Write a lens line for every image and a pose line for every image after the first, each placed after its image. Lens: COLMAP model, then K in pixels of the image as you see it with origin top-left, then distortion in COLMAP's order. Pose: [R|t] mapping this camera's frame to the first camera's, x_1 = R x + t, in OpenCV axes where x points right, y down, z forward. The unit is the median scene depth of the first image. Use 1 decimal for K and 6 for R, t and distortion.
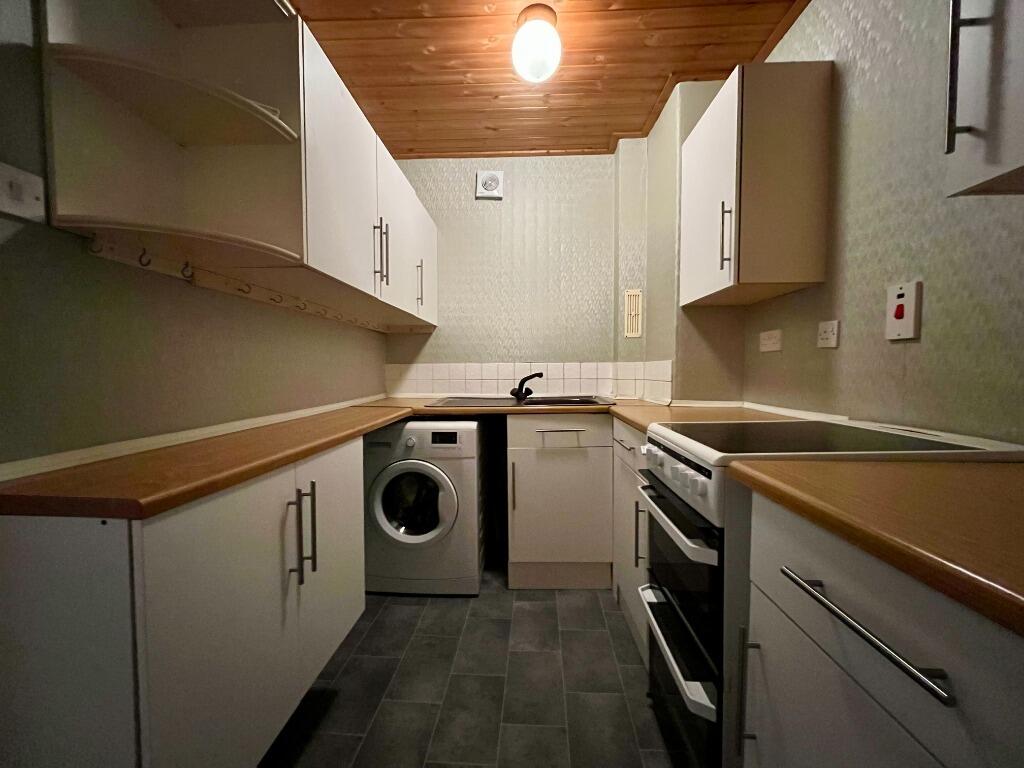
lens RADIAL K [[413.8, 0, 512.1], [0, 413.8, 388.2], [0, 0, 1]] dist [-0.000804, -0.000983]
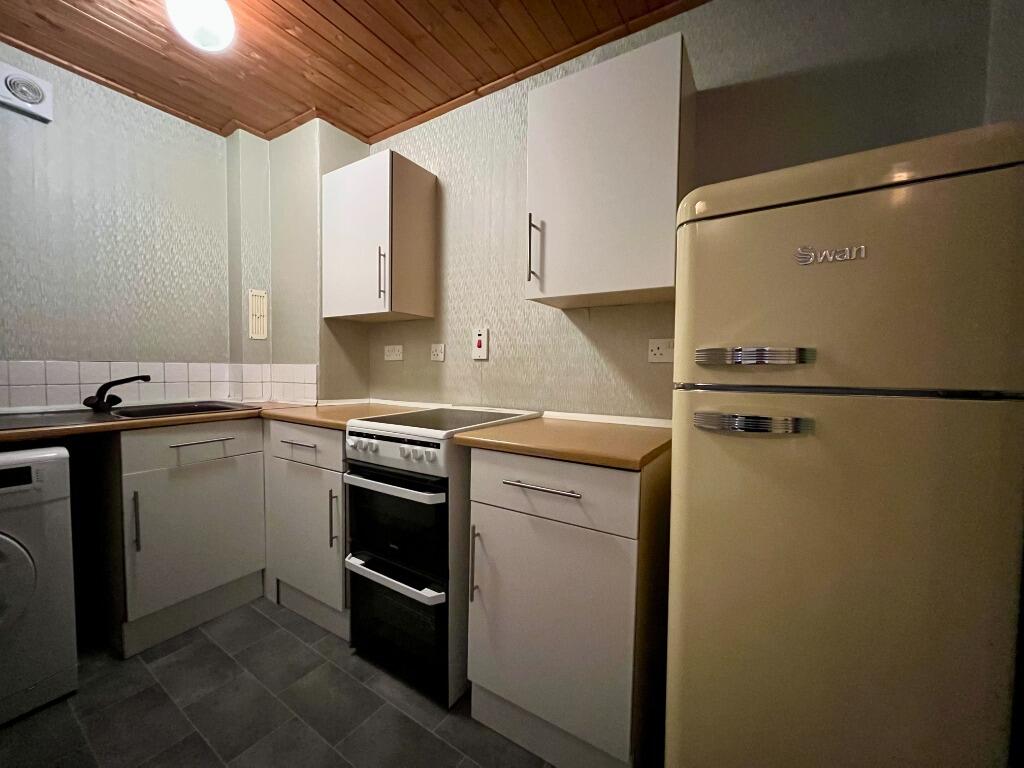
lens RADIAL K [[413.8, 0, 511.7], [0, 413.8, 388.4], [0, 0, 1]] dist [-0.000804, -0.000983]
pose [[0.492612, -0.028577, 0.869780, -0.381205], [0.023226, 0.999536, 0.019687, -0.016357], [-0.869939, 0.010504, 0.493047, -0.003933]]
